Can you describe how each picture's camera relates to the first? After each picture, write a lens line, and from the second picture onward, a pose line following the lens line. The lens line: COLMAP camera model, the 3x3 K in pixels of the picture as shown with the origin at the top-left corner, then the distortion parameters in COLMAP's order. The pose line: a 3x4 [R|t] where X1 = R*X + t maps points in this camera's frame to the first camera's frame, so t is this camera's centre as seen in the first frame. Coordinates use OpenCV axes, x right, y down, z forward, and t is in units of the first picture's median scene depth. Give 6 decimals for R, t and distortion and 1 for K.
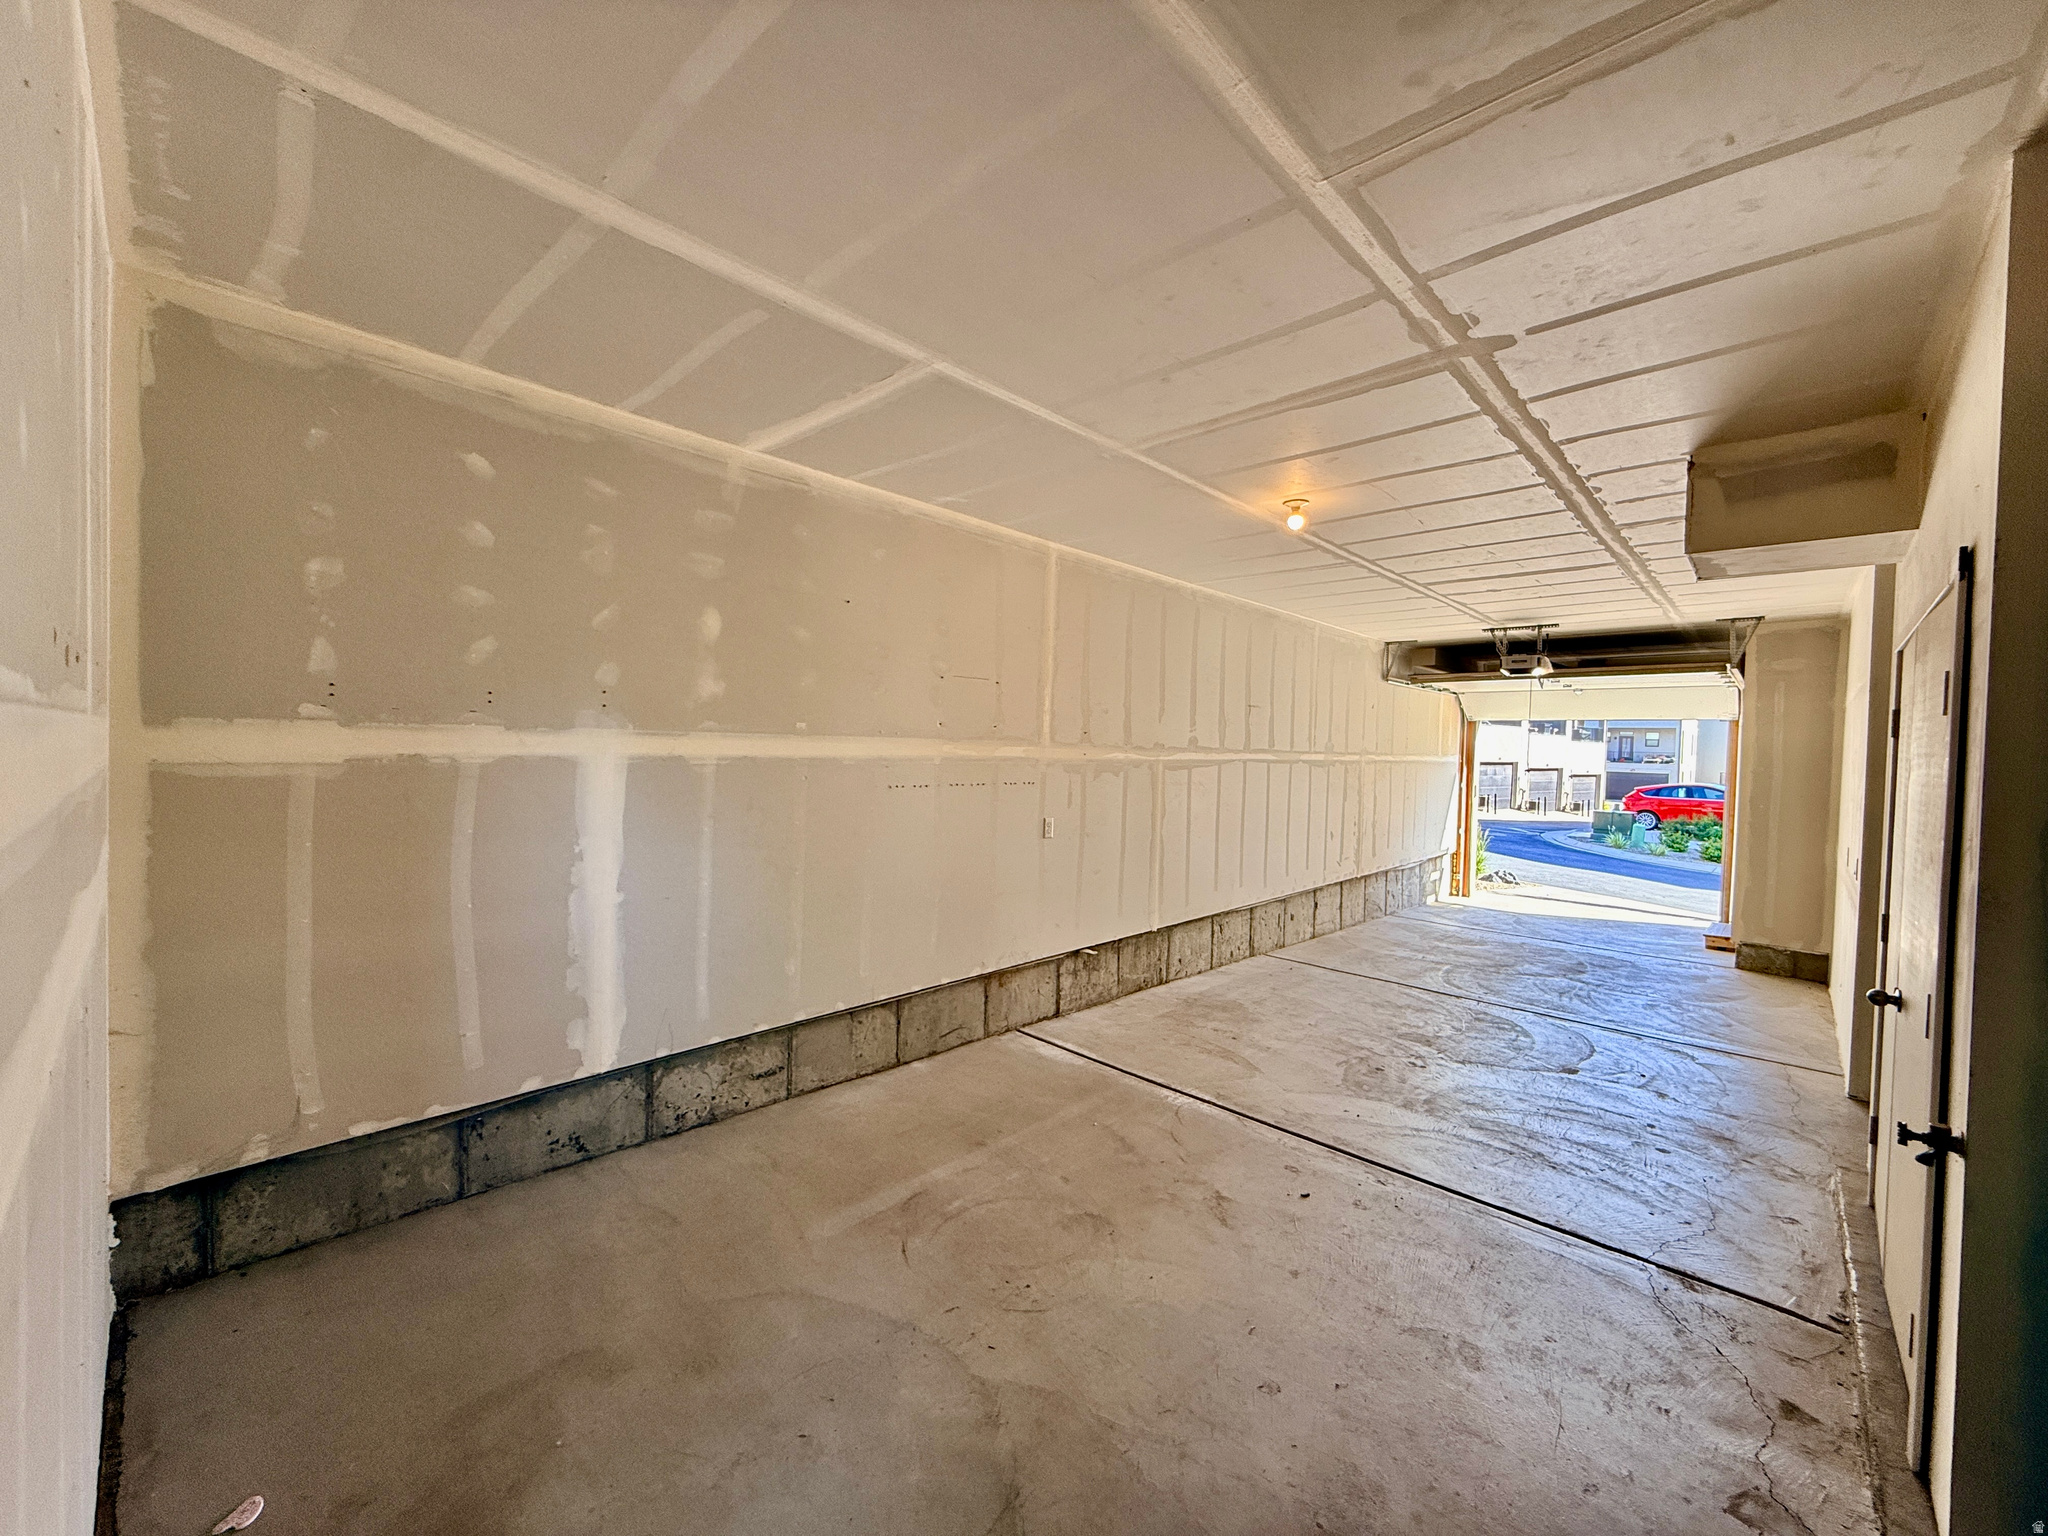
lens RADIAL K [[817.3, 0, 1021.6], [0, 817.3, 765.6], [0, 0, 1]] dist [0.001183, 0.000143]
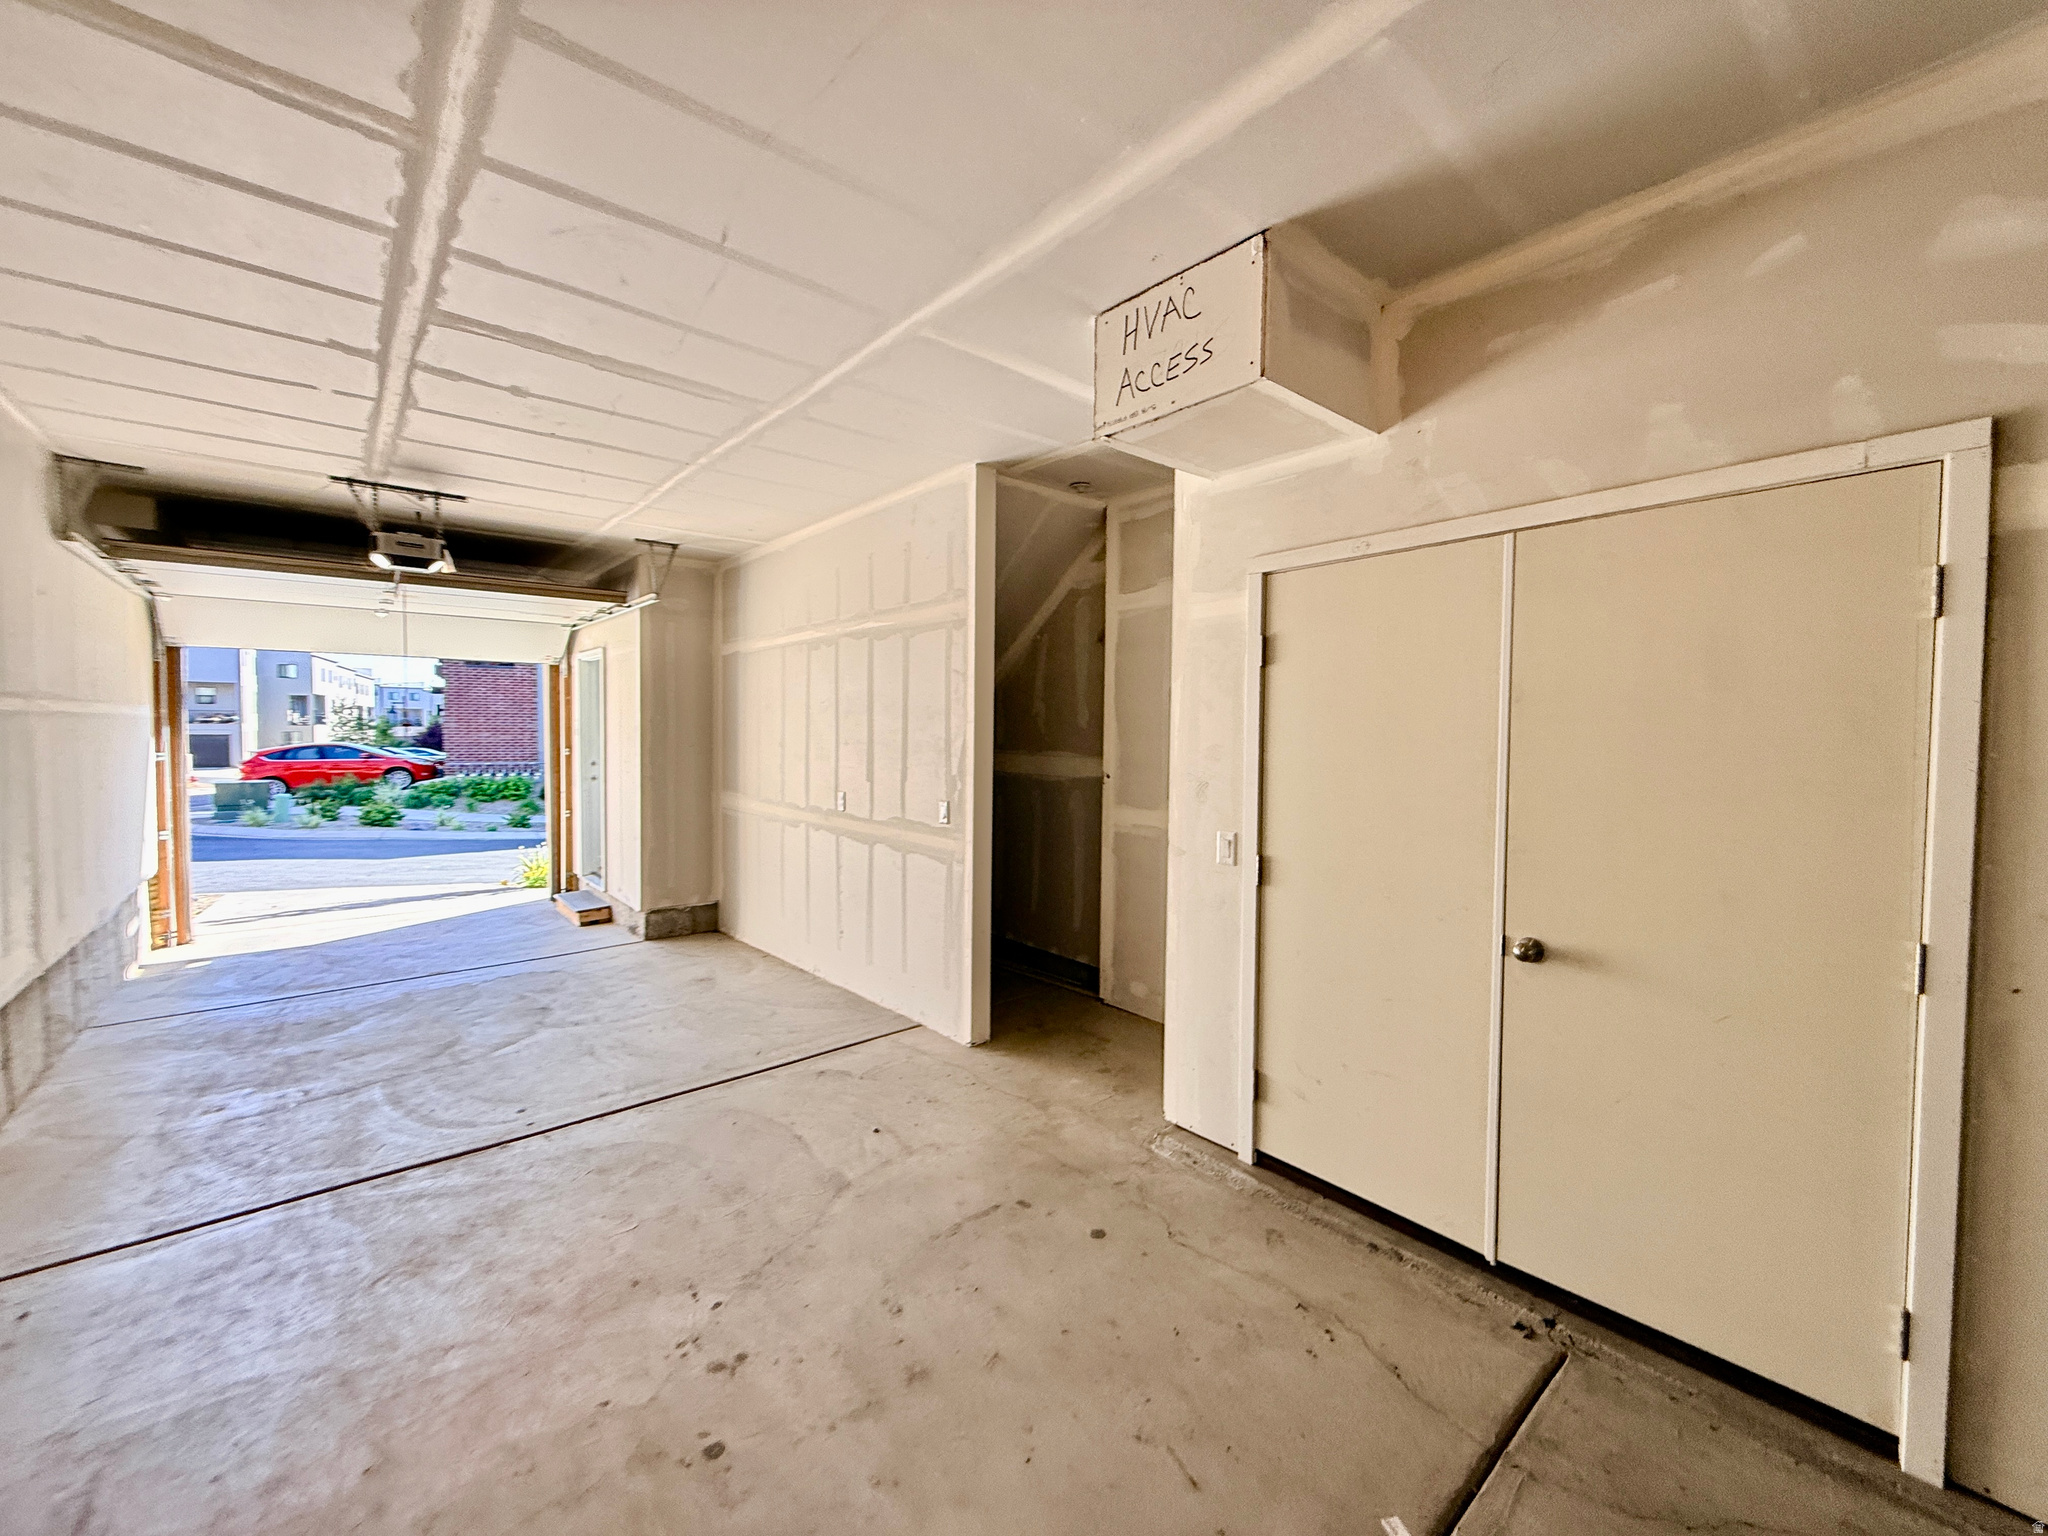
lens RADIAL K [[817.3, 0, 1020.0], [0, 817.3, 758.8], [0, 0, 1]] dist [0.001183, 0.000143]
pose [[0.108117, -0.061254, 0.992249, 0.033249], [0.020009, 0.998032, 0.059431, 0.003395], [-0.993937, 0.013428, 0.109129, 0.370116]]
